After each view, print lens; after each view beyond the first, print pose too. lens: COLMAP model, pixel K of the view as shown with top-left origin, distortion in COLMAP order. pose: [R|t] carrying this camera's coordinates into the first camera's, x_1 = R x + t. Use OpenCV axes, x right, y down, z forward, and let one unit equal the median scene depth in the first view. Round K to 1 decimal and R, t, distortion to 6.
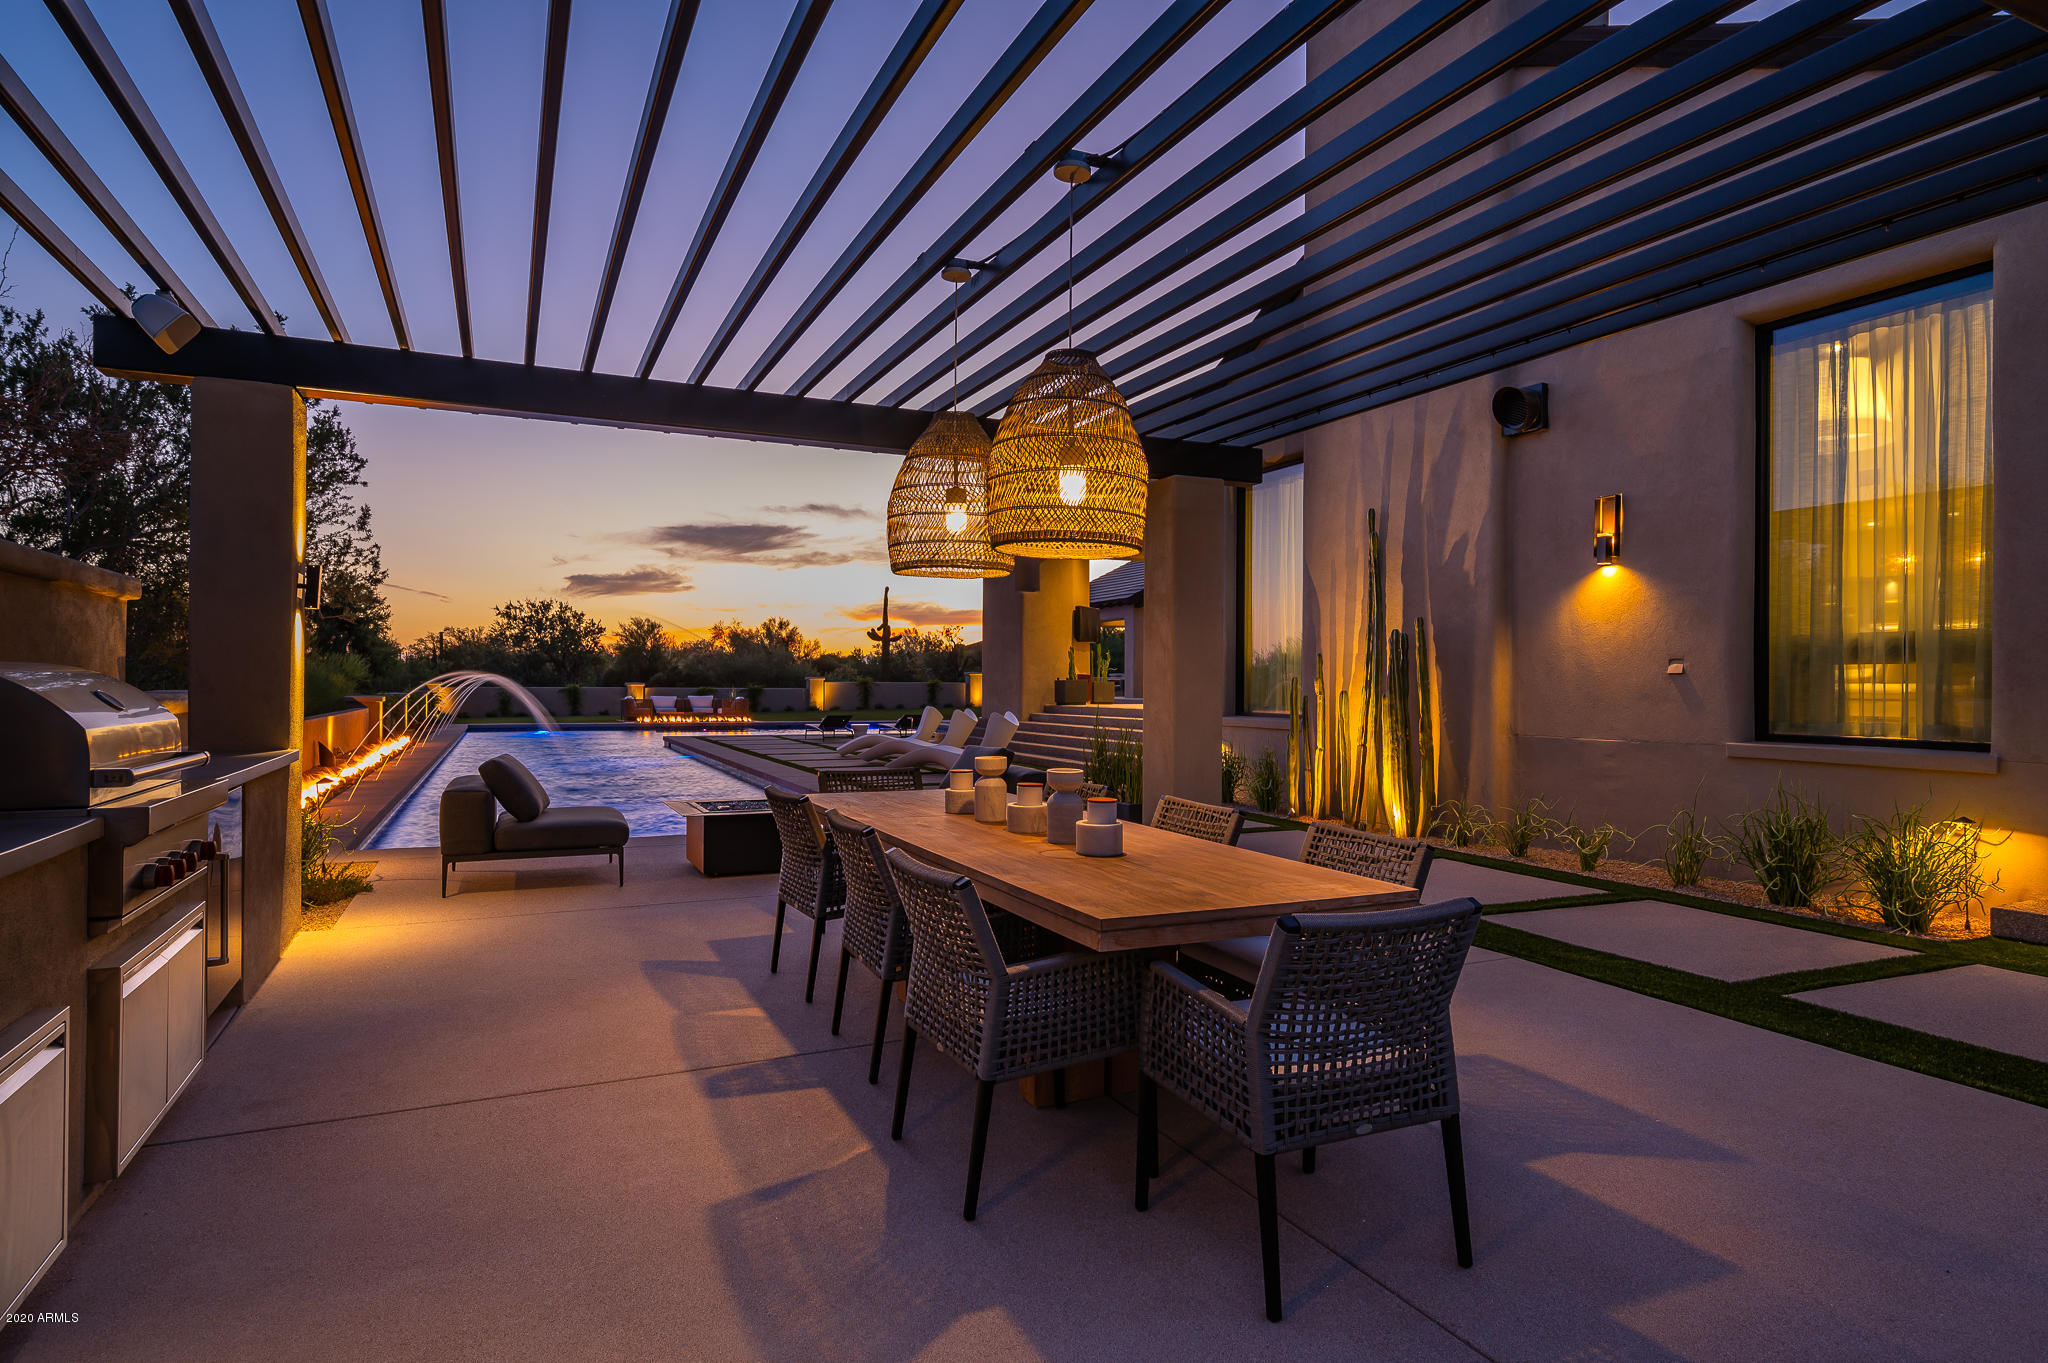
lens RADIAL K [[1103.2, 0, 1017.3], [0, 1103.2, 679.8], [0, 0, 1]] dist [-0.002568, -0.000369]
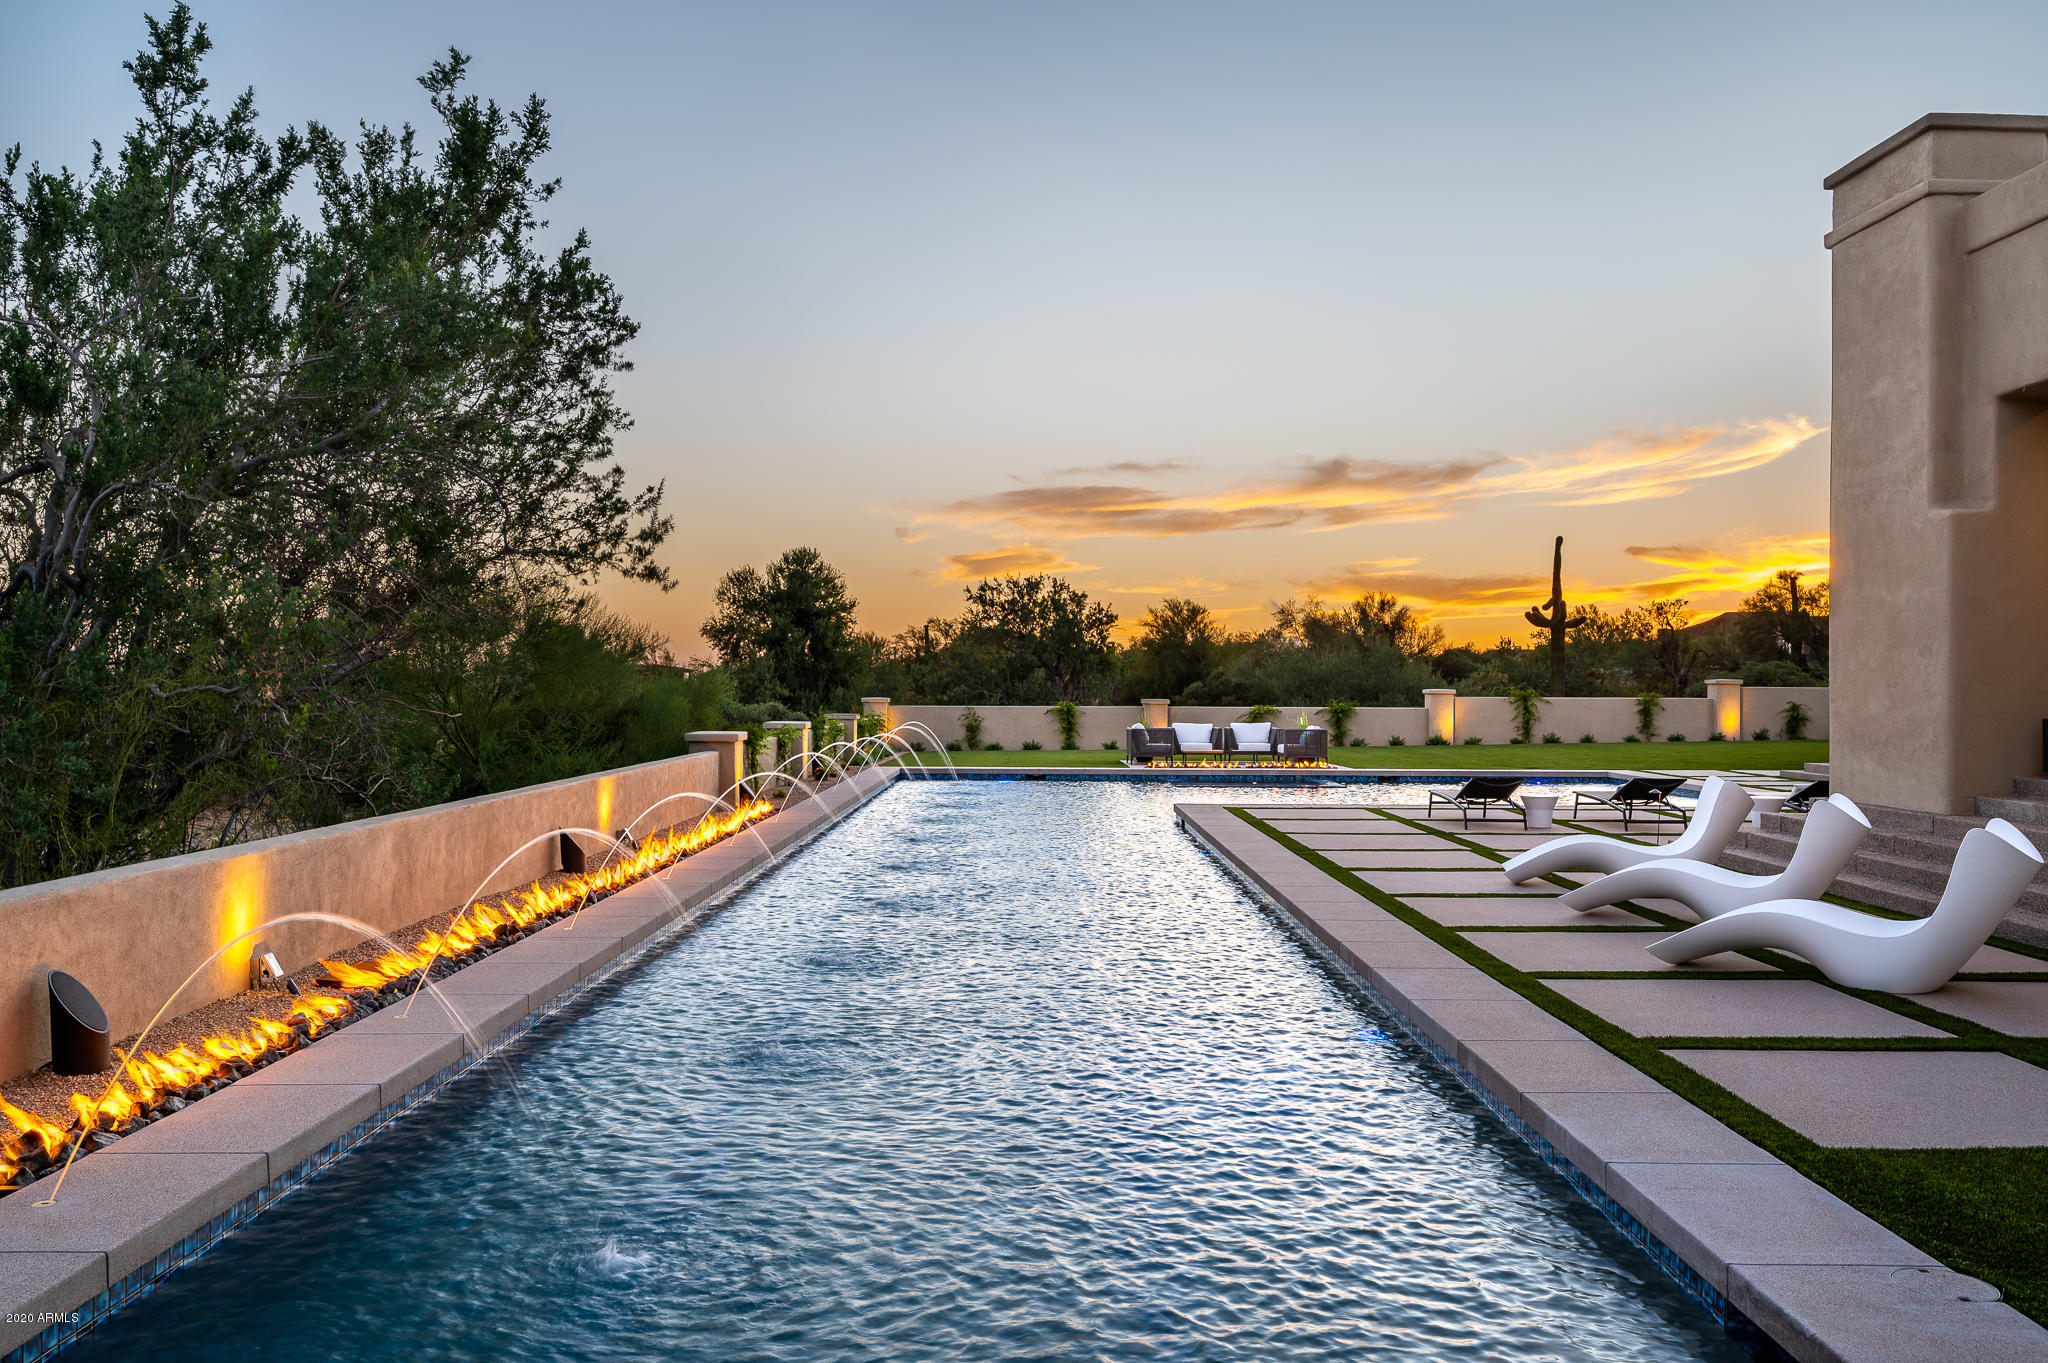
lens RADIAL K [[1568.8, 0, 1026.5], [0, 1568.8, 685.5], [0, 0, 1]] dist [-0.003569, -0.003245]
pose [[0.906966, -0.002618, -0.421196, -0.078366], [0.003095, 0.999995, 0.000451, -0.016314], [0.421193, -0.001712, 0.906969, 0.370723]]
